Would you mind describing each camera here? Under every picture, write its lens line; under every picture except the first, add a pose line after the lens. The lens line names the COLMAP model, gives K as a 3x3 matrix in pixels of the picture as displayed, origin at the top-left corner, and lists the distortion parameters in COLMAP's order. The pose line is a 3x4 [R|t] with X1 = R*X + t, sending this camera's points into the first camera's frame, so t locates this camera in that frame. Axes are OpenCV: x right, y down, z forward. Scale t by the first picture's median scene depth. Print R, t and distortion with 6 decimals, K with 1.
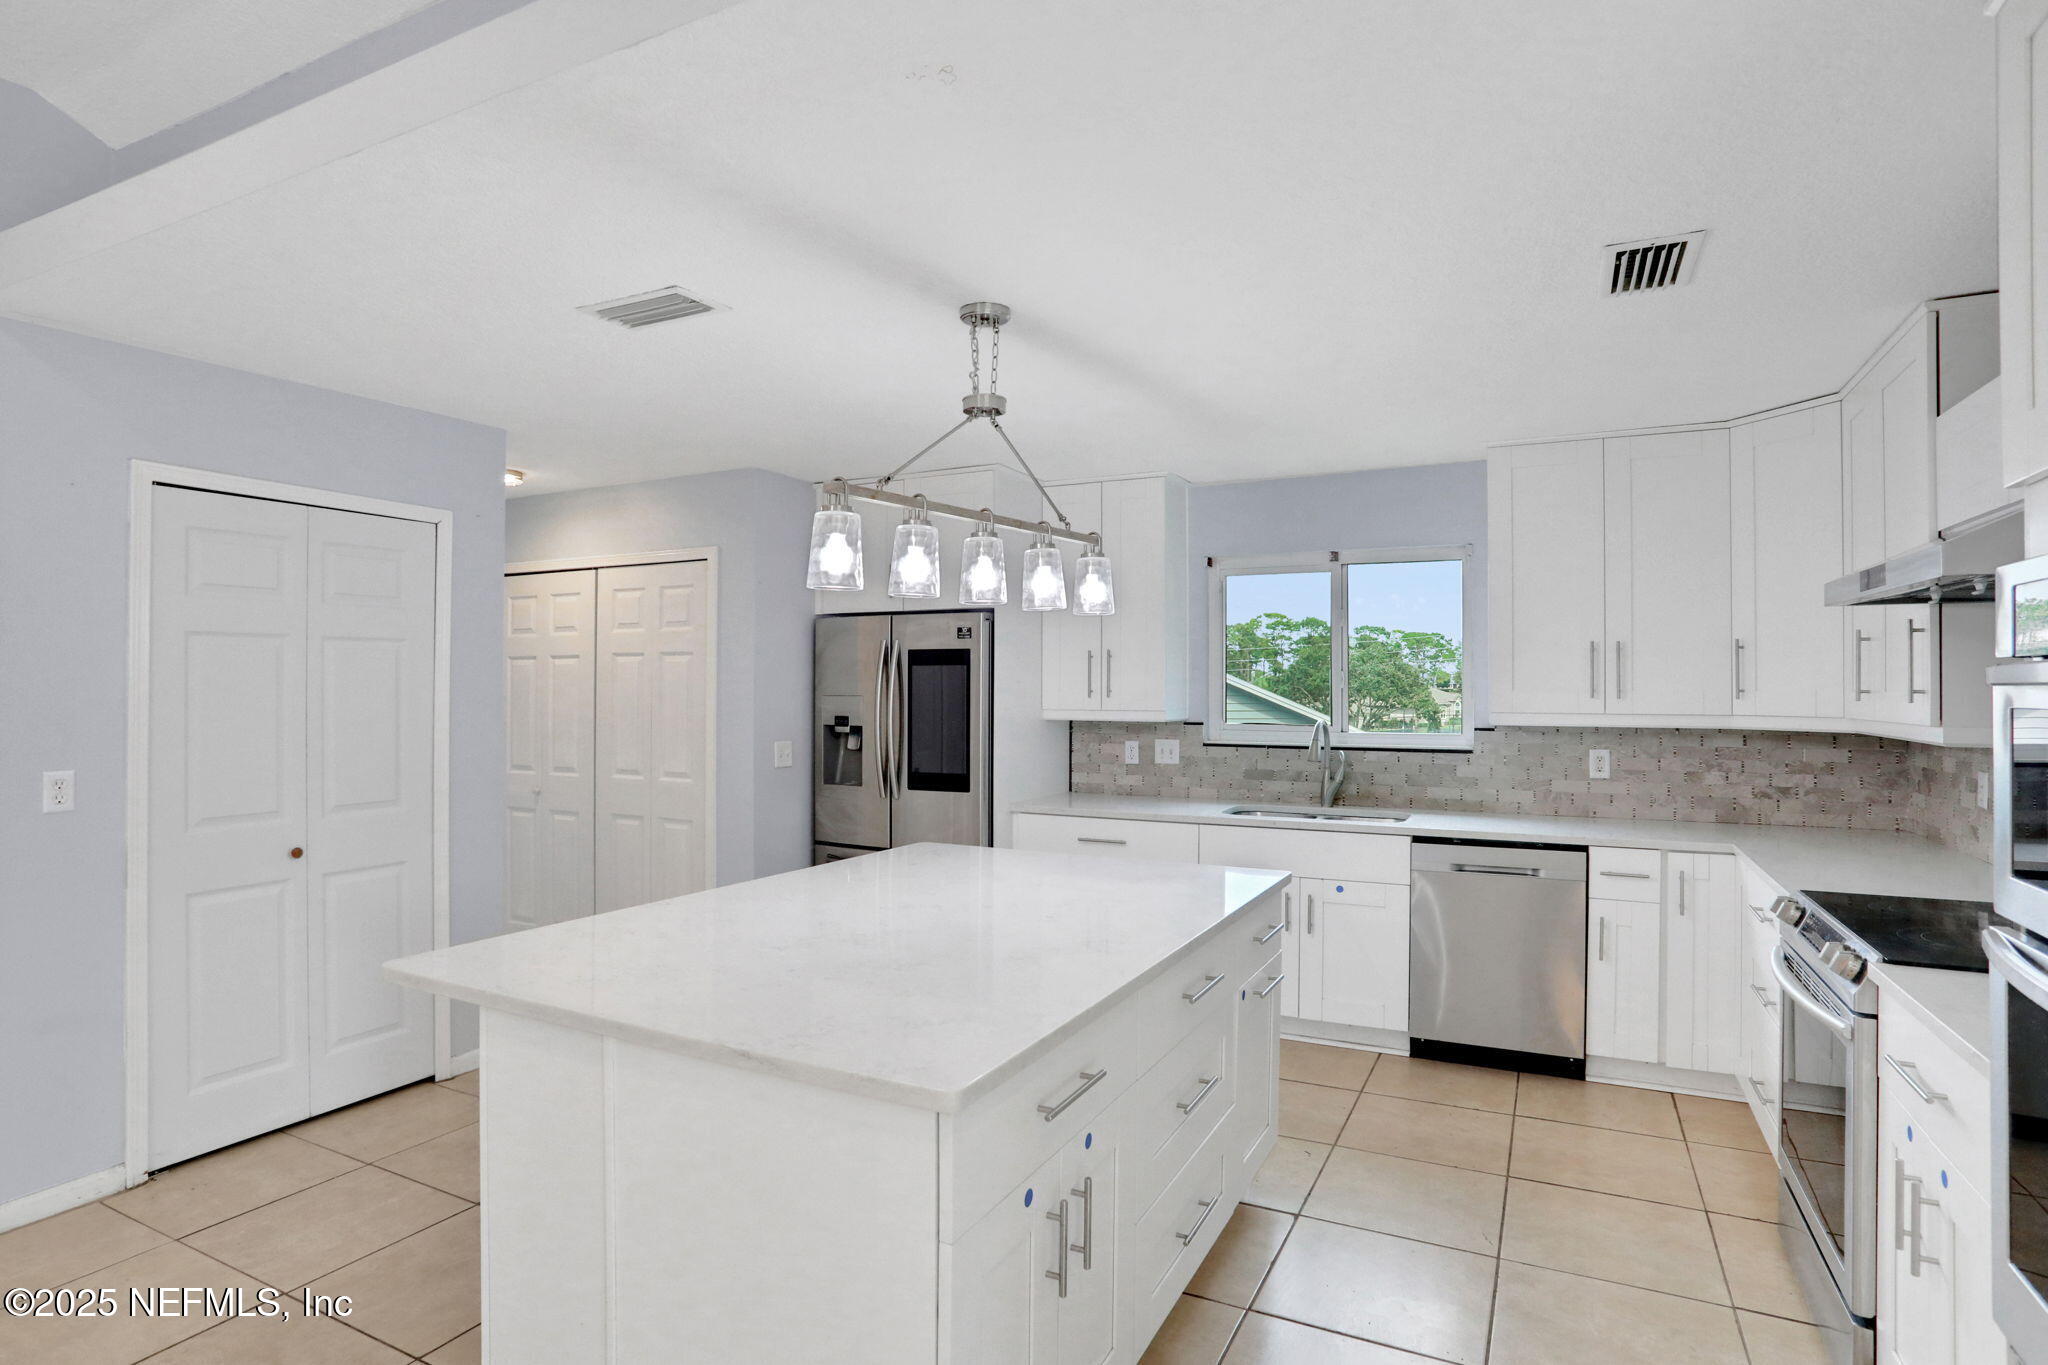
lens RADIAL K [[1070.4, 0, 1012.2], [0, 1070.4, 685.0], [0, 0, 1]] dist [-0.053209, 0.025439]
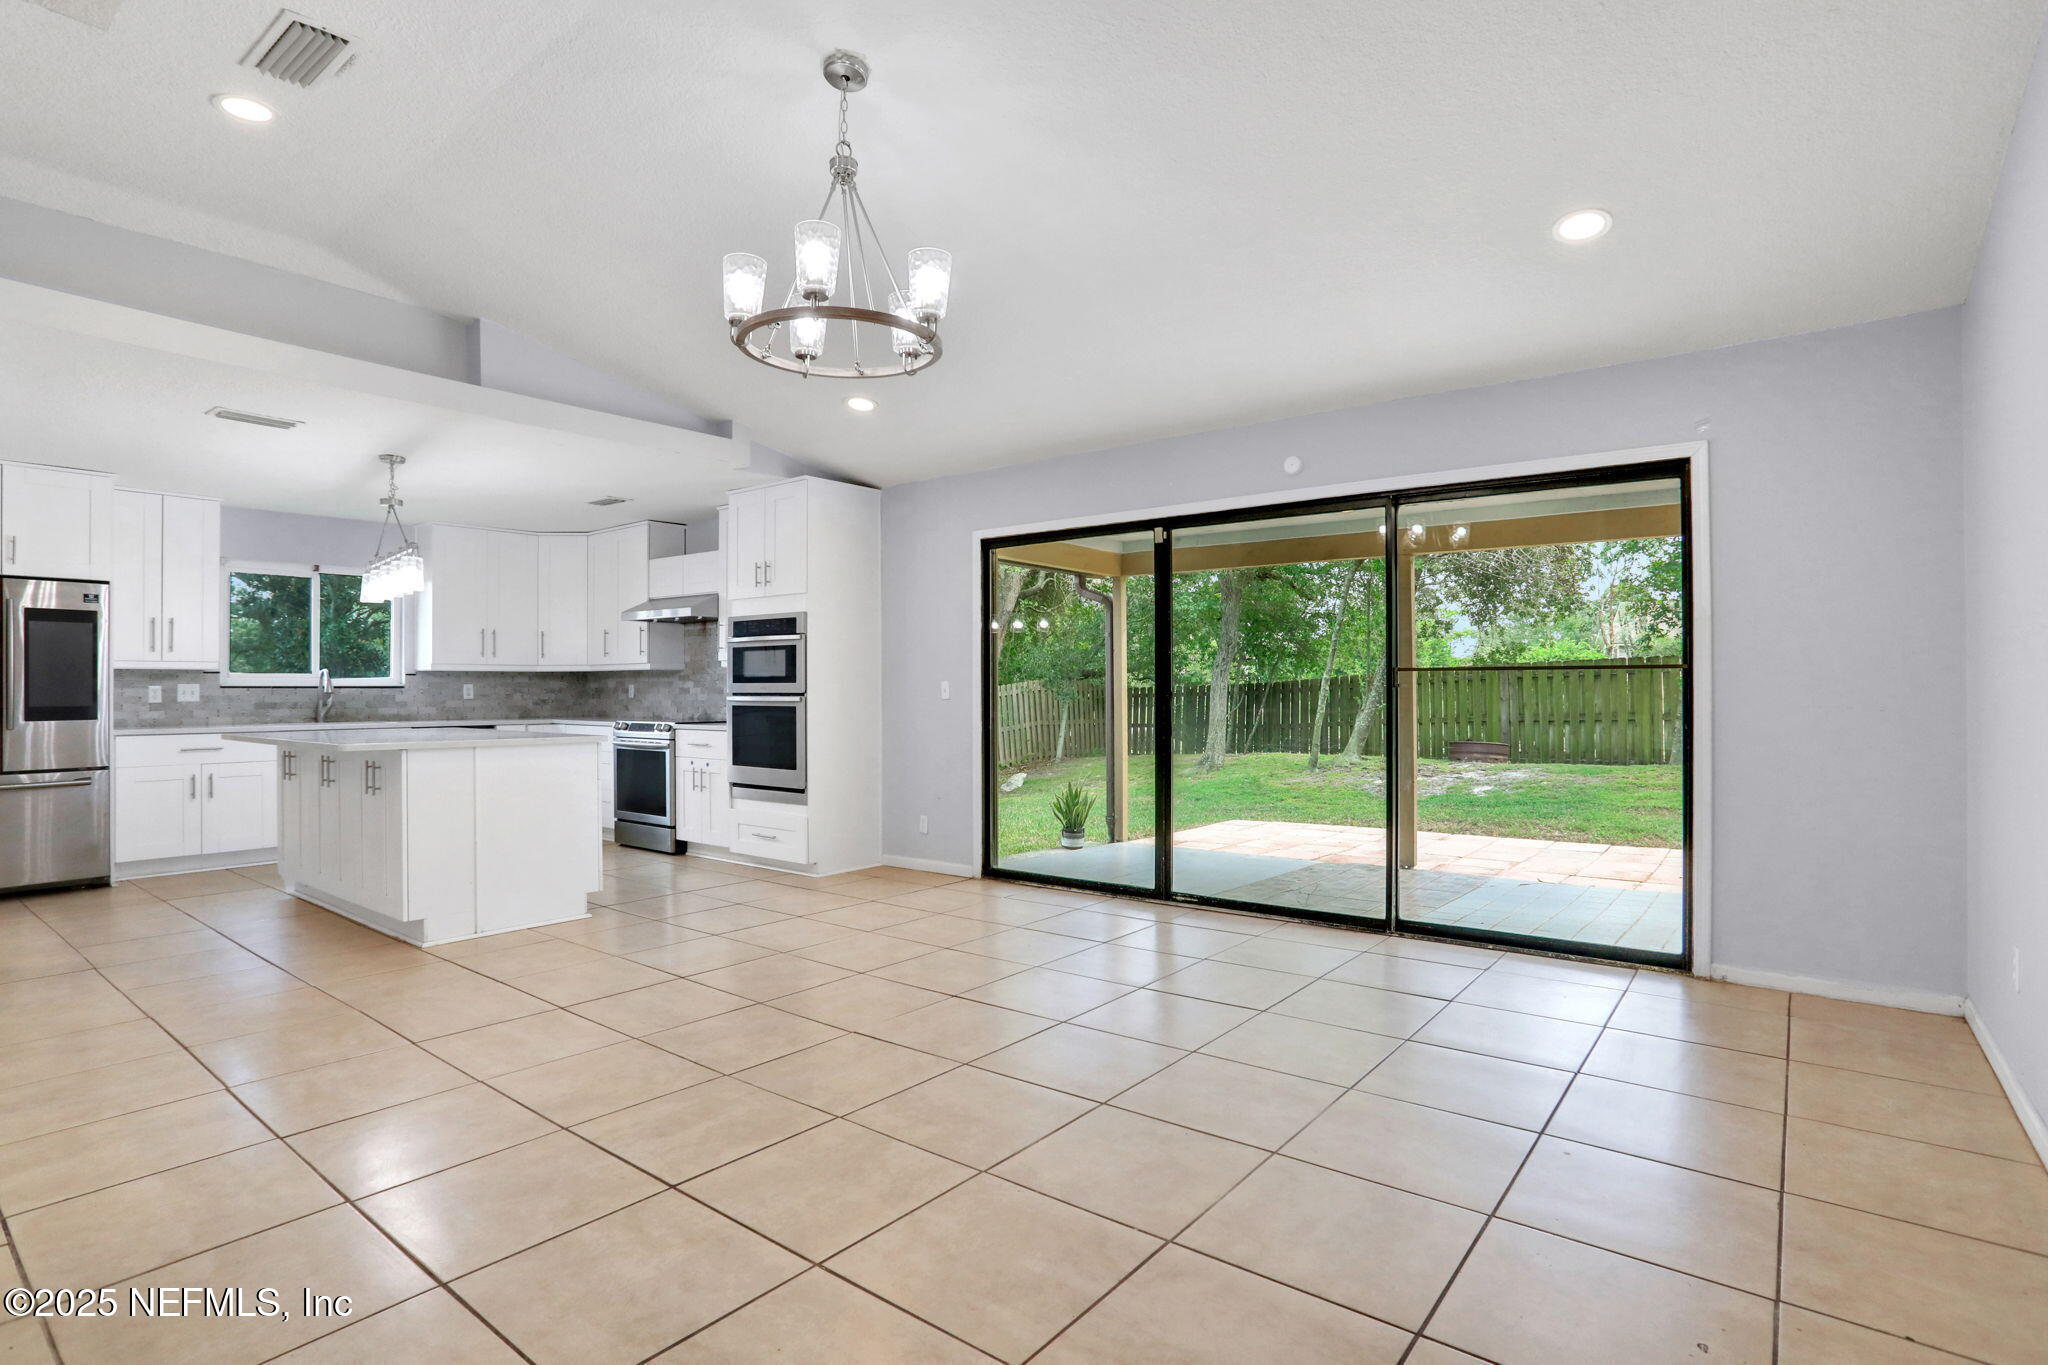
lens RADIAL K [[1005.7, 0, 1017.9], [0, 1005.7, 681.9], [0, 0, 1]] dist [-0.067969, 0.028567]
pose [[0.199551, 0.001646, 0.979886, -1.053568], [0.001328, 0.999997, -0.001950, 0.061880], [-0.979887, 0.001691, 0.199548, -0.379469]]
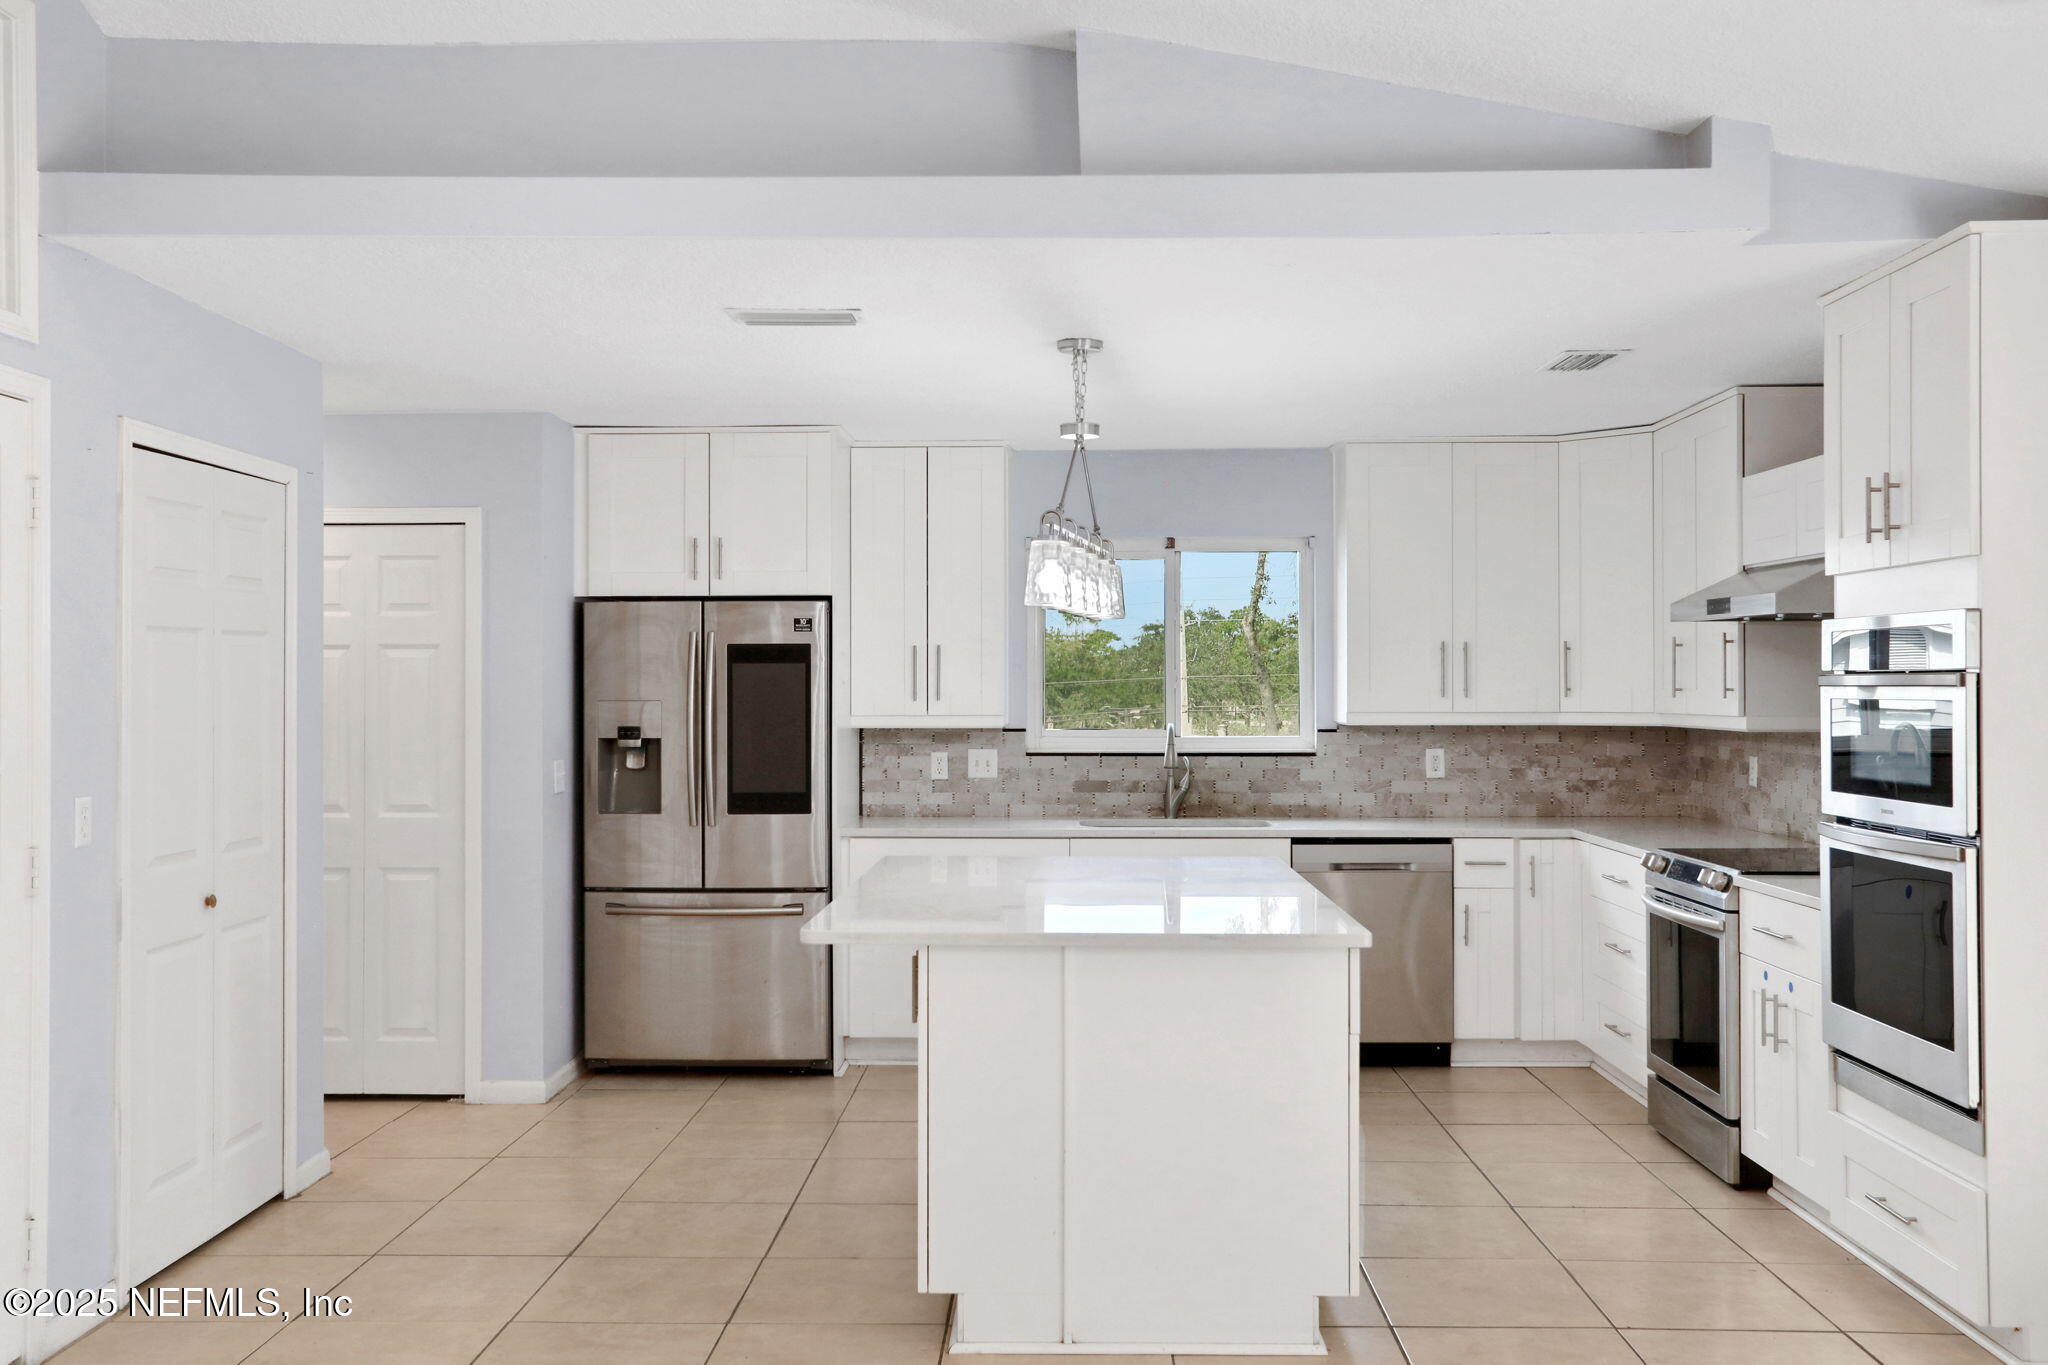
lens RADIAL K [[1900.0, 0, 1026.6], [0, 1900.0, 684.8], [0, 0, 1]] dist [0.006878, 0.000000]
pose [[0.900958, -0.003449, 0.433892, -0.572357], [0.002767, 0.999994, 0.002202, -0.004401], [-0.433897, -0.000783, 0.900962, -0.452375]]
